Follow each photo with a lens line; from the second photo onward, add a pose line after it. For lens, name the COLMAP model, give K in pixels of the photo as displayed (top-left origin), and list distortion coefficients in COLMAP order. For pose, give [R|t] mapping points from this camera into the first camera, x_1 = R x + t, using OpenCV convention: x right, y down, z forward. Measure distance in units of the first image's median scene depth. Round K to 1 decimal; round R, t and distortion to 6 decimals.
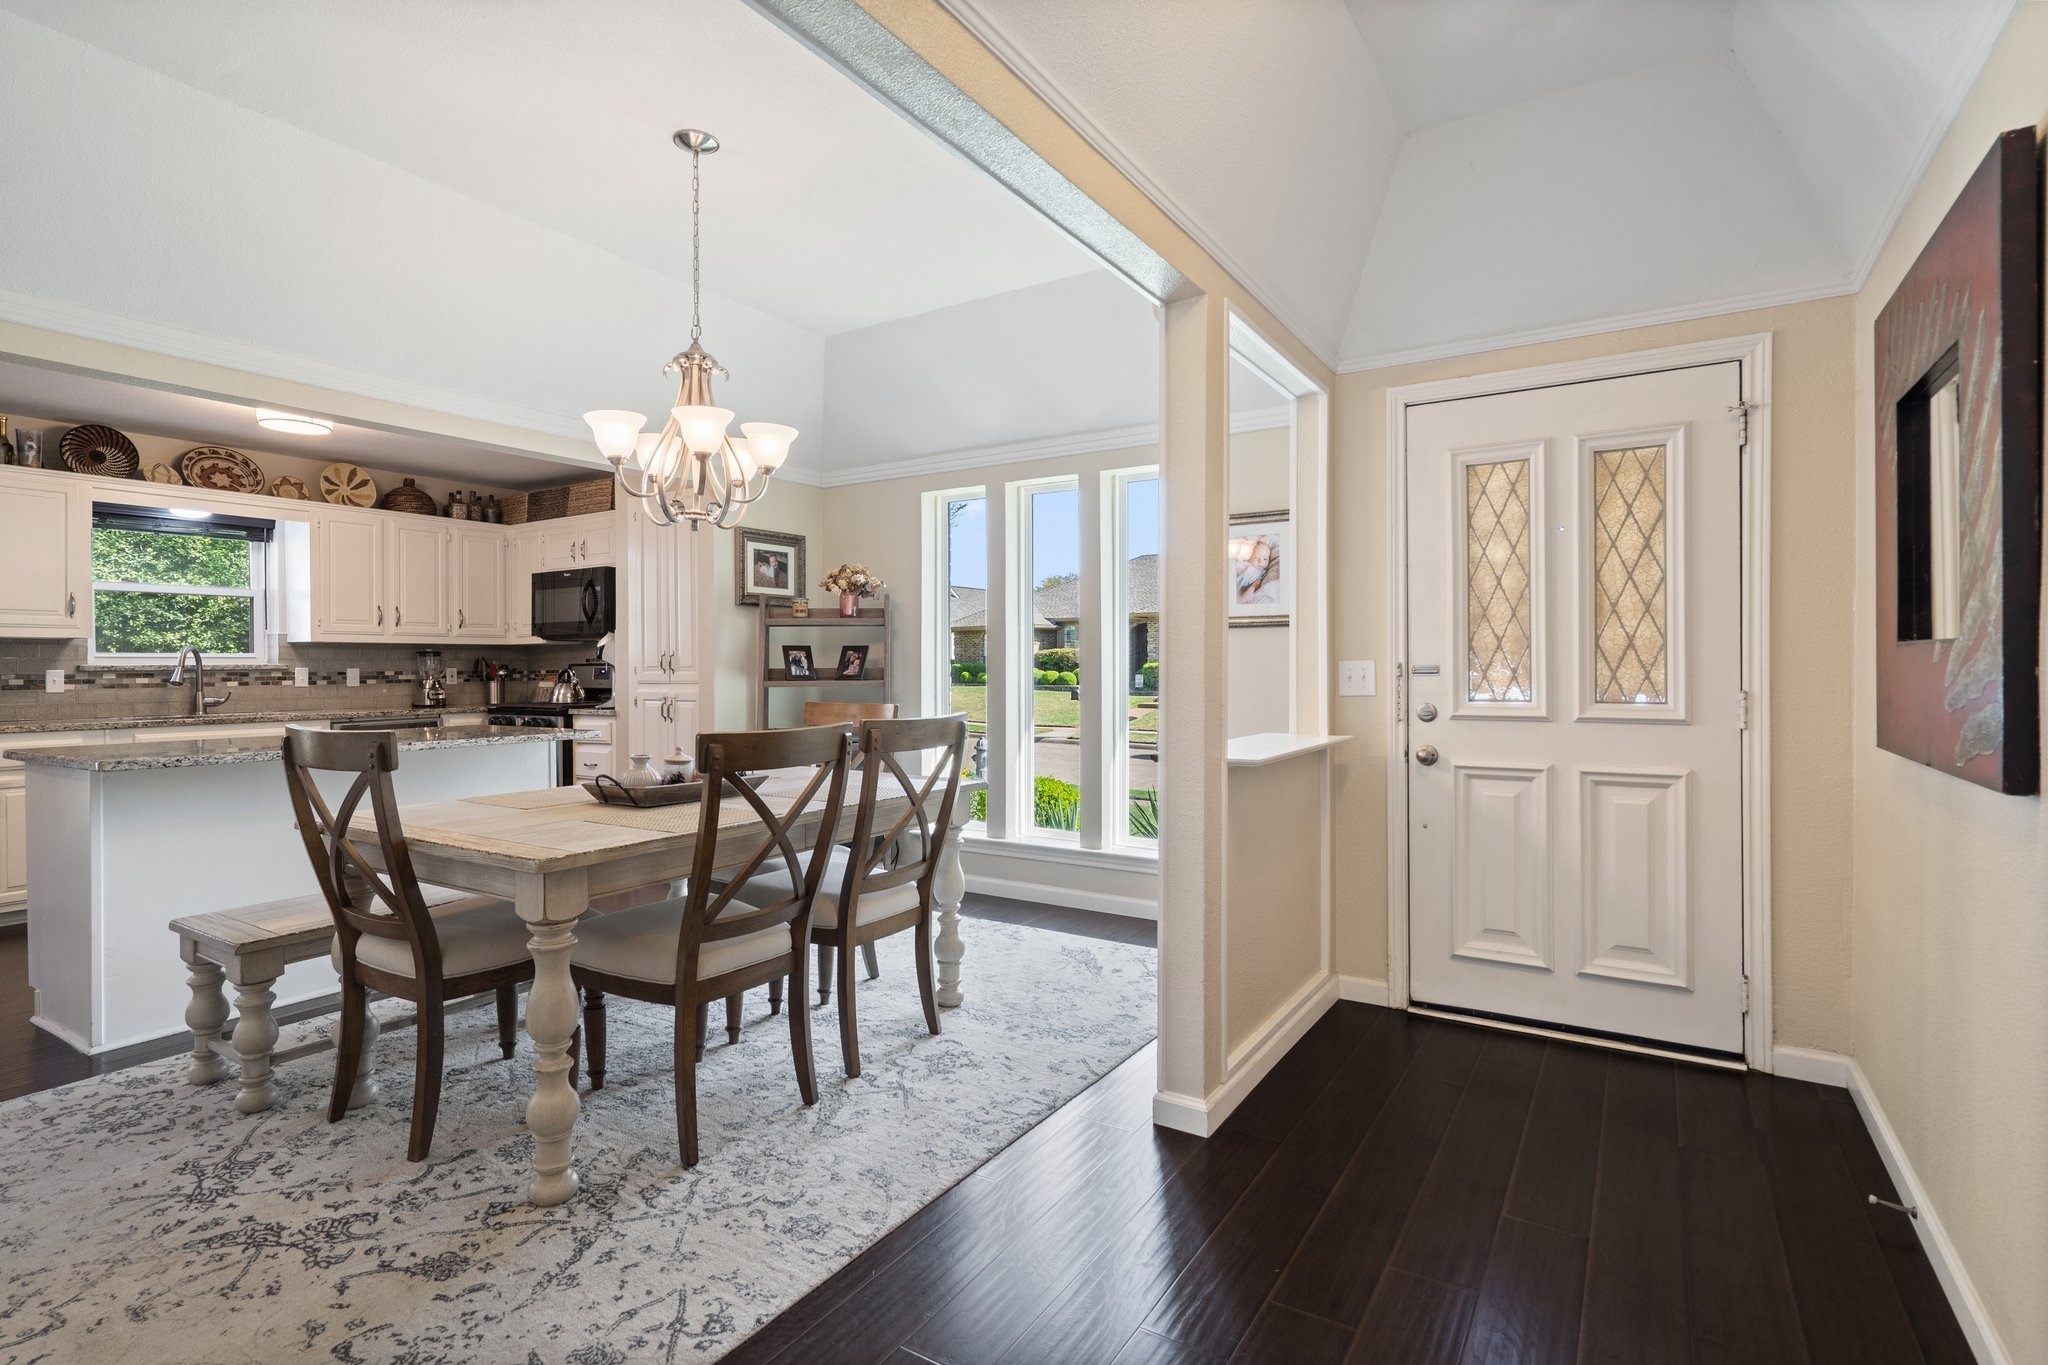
lens RADIAL K [[997.9, 0, 1005.2], [0, 997.9, 670.7], [0, 0, 1]] dist [-0.001094, 0.000135]
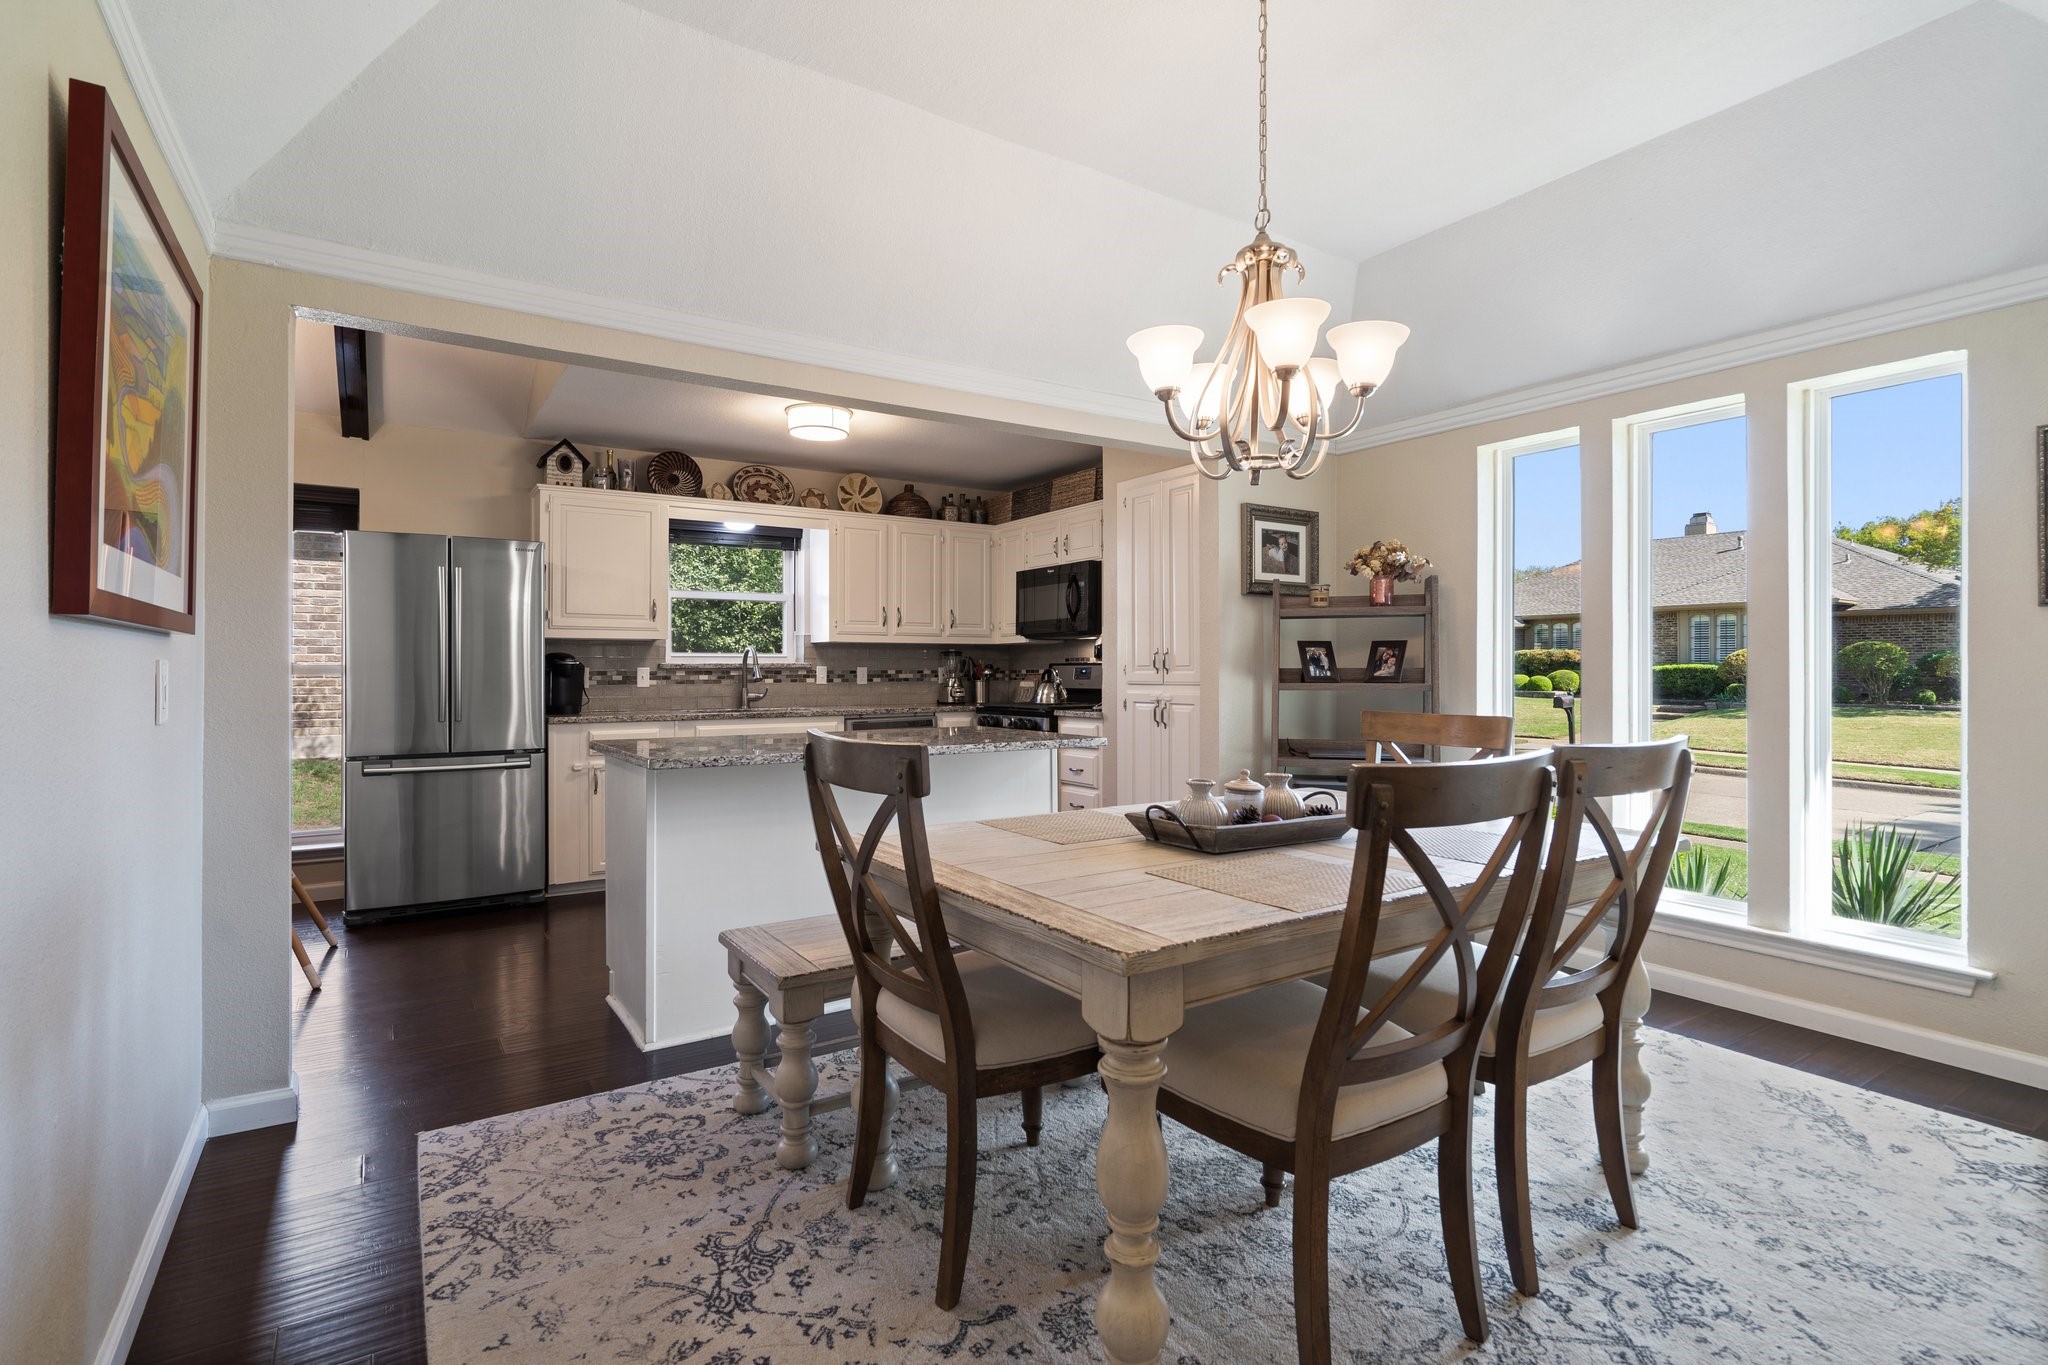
lens RADIAL K [[966.4, 0, 1004.7], [0, 966.4, 665.8], [0, 0, 1]] dist [-0.017107, 0.013765]
pose [[0.910575, 0.002245, -0.413338, -0.112688], [-0.005401, 0.999964, -0.006468, 0.002376], [0.413309, 0.008122, 0.910555, 0.157571]]
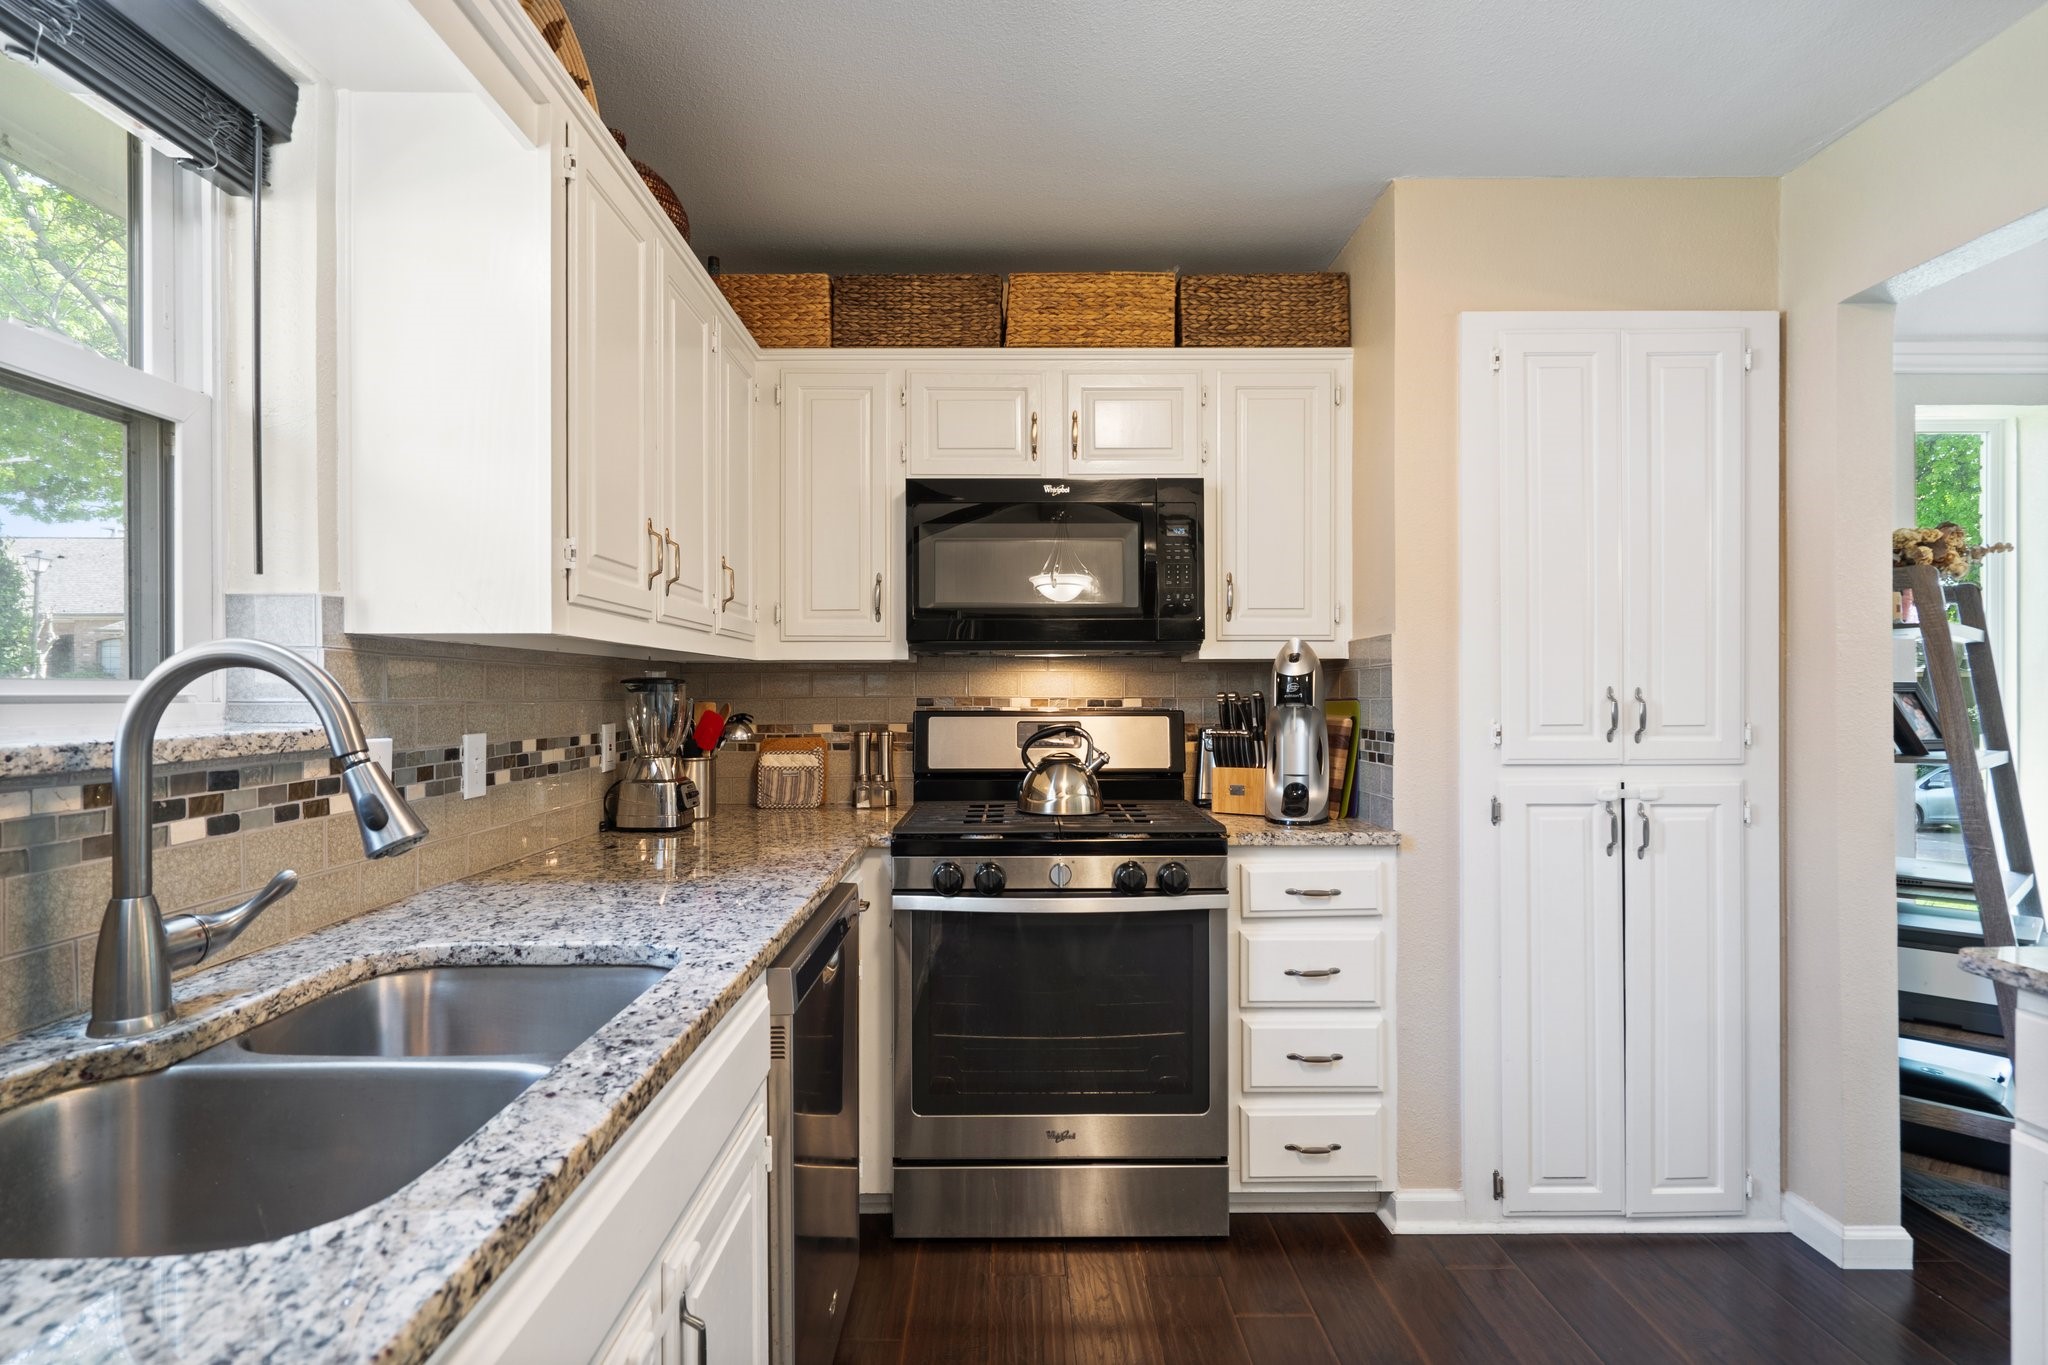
lens RADIAL K [[1022.6, 0, 1006.4], [0, 1022.6, 696.0], [0, 0, 1]] dist [-0.000317, -0.000059]
pose [[0.841613, 0.004222, 0.540065, -0.827937], [-0.001632, 0.999985, -0.005275, -0.014346], [-0.540079, 0.003558, 0.841607, 0.817873]]
